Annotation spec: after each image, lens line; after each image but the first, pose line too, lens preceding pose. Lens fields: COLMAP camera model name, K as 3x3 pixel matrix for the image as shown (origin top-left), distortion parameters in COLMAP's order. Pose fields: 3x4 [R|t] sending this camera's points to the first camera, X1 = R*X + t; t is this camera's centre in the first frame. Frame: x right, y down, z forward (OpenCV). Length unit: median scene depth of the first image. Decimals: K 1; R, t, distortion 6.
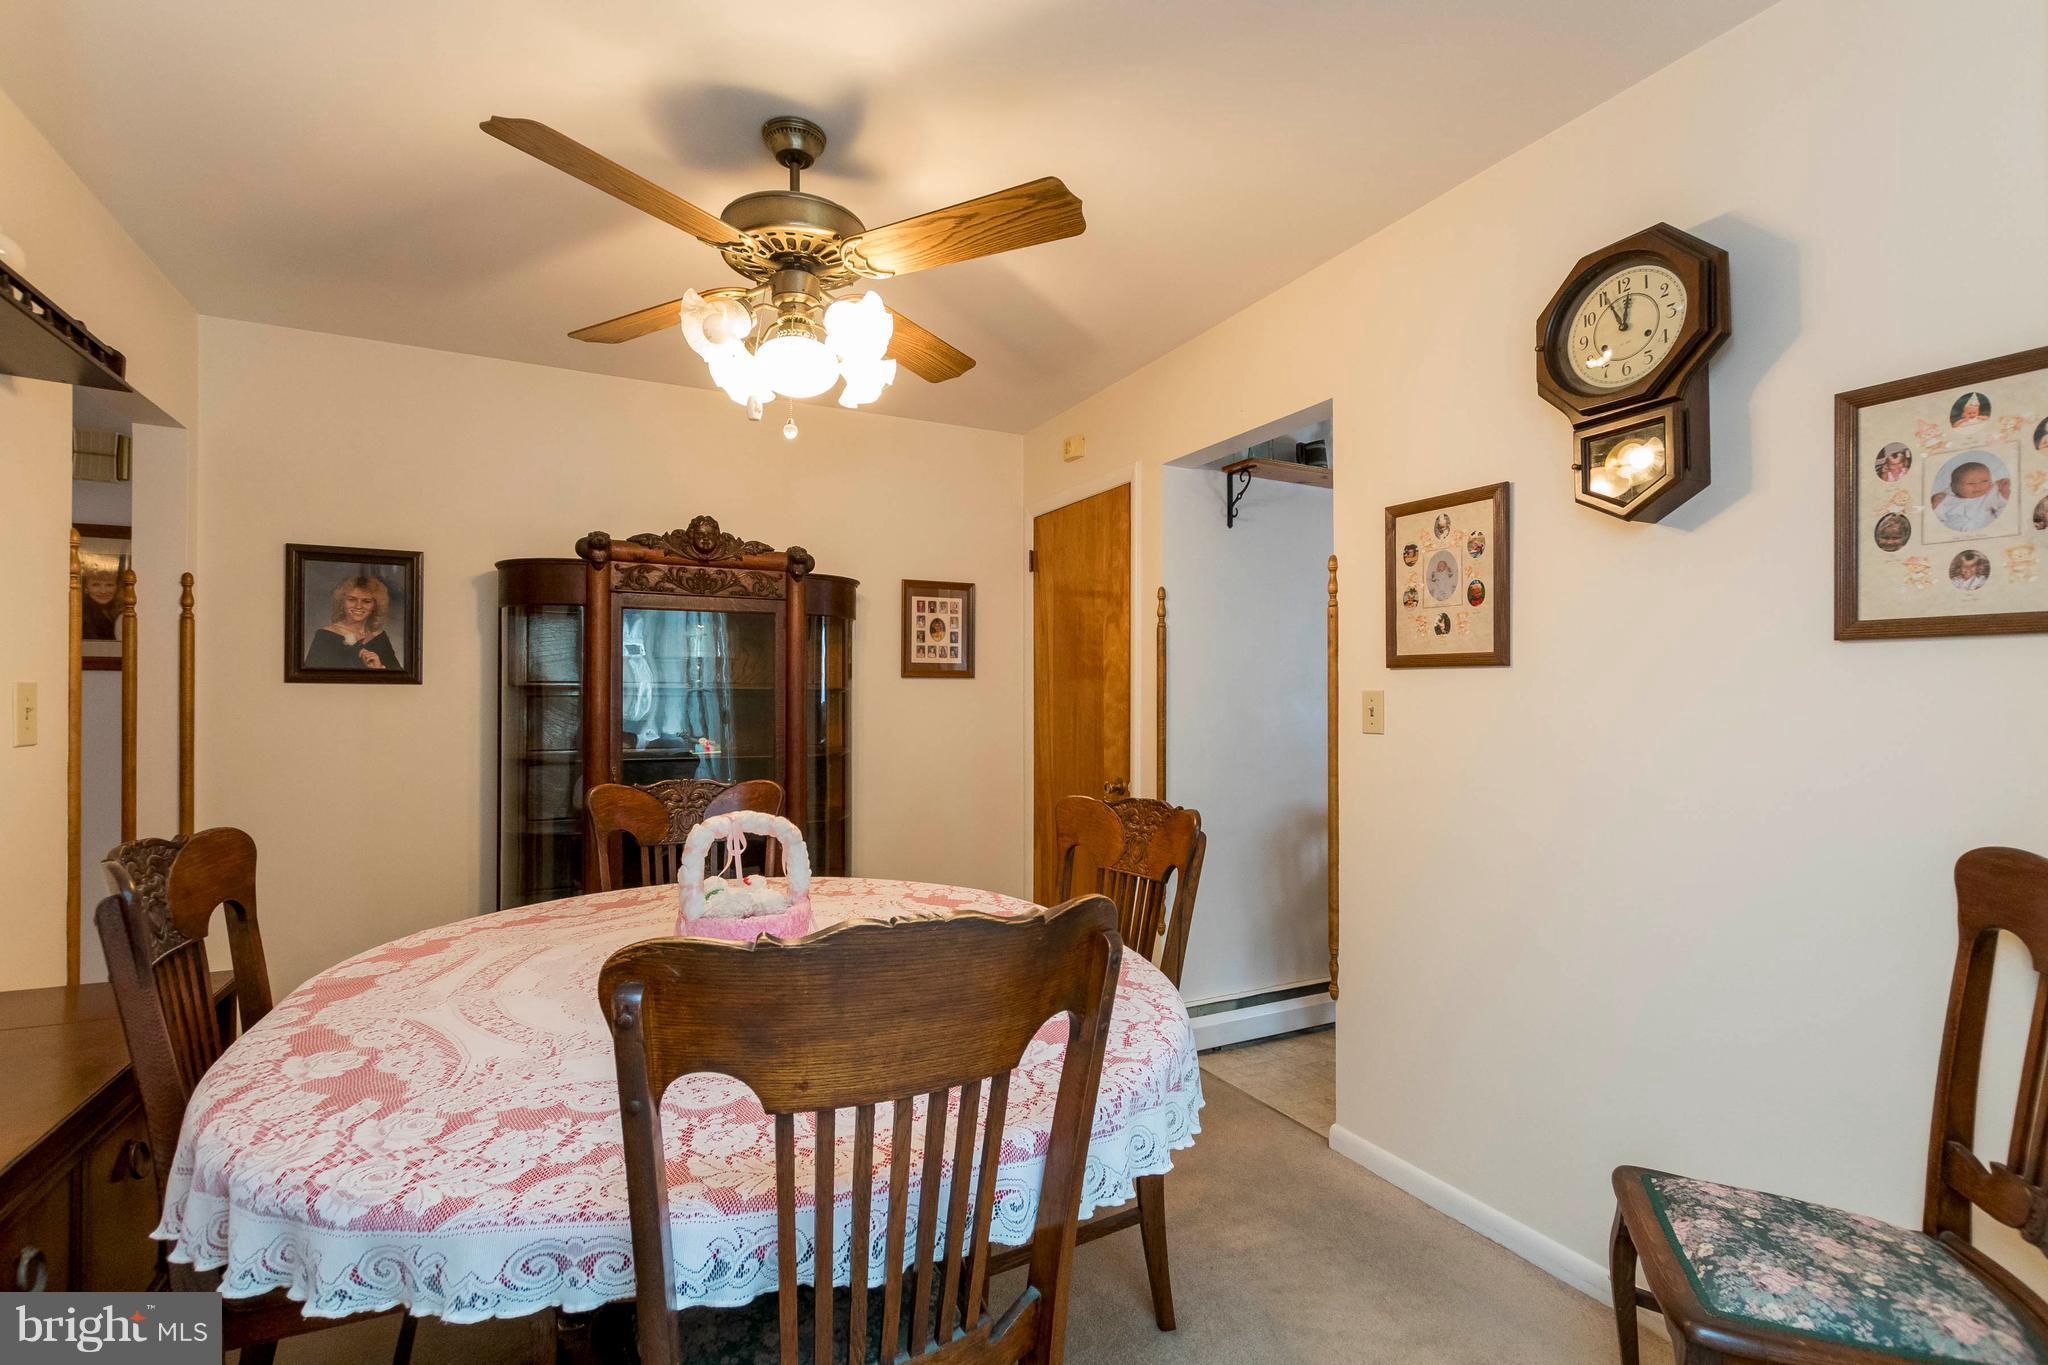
lens RADIAL K [[933.7, 0, 1024.0], [0, 933.7, 682.5], [0, 0, 1]] dist [-0.000713, -0.000453]
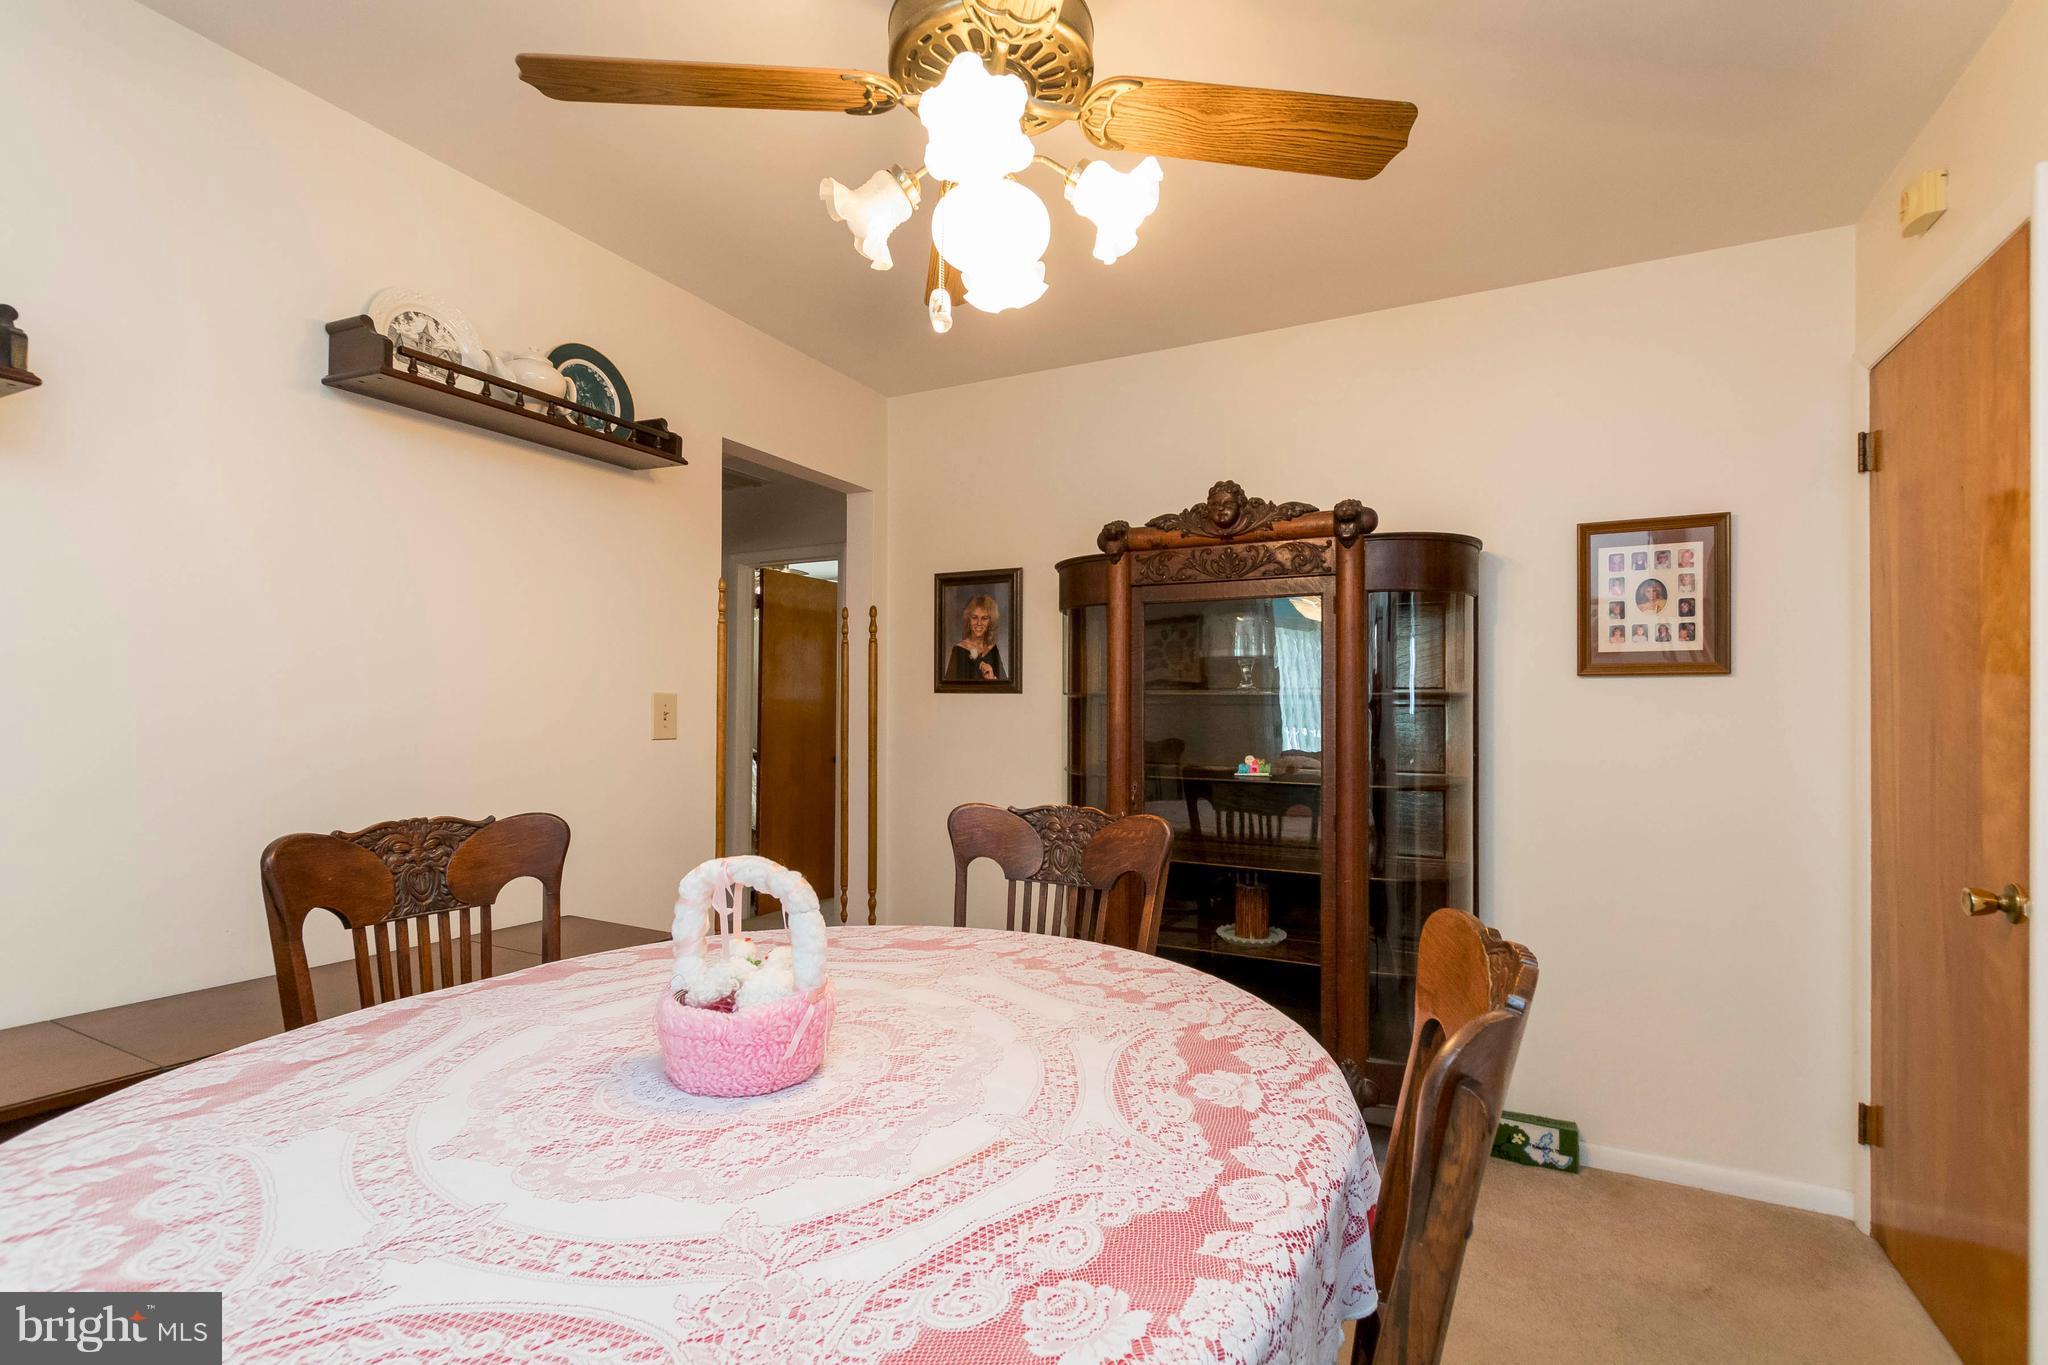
lens RADIAL K [[938.6, 0, 1024.0], [0, 938.6, 682.5], [0, 0, 1]] dist [0.003180, -0.000203]
pose [[0.580474, -0.021015, -0.814008, 0.216946], [0.008751, 0.999770, -0.019571, 0.010430], [0.814232, 0.004237, 0.580524, 0.387631]]
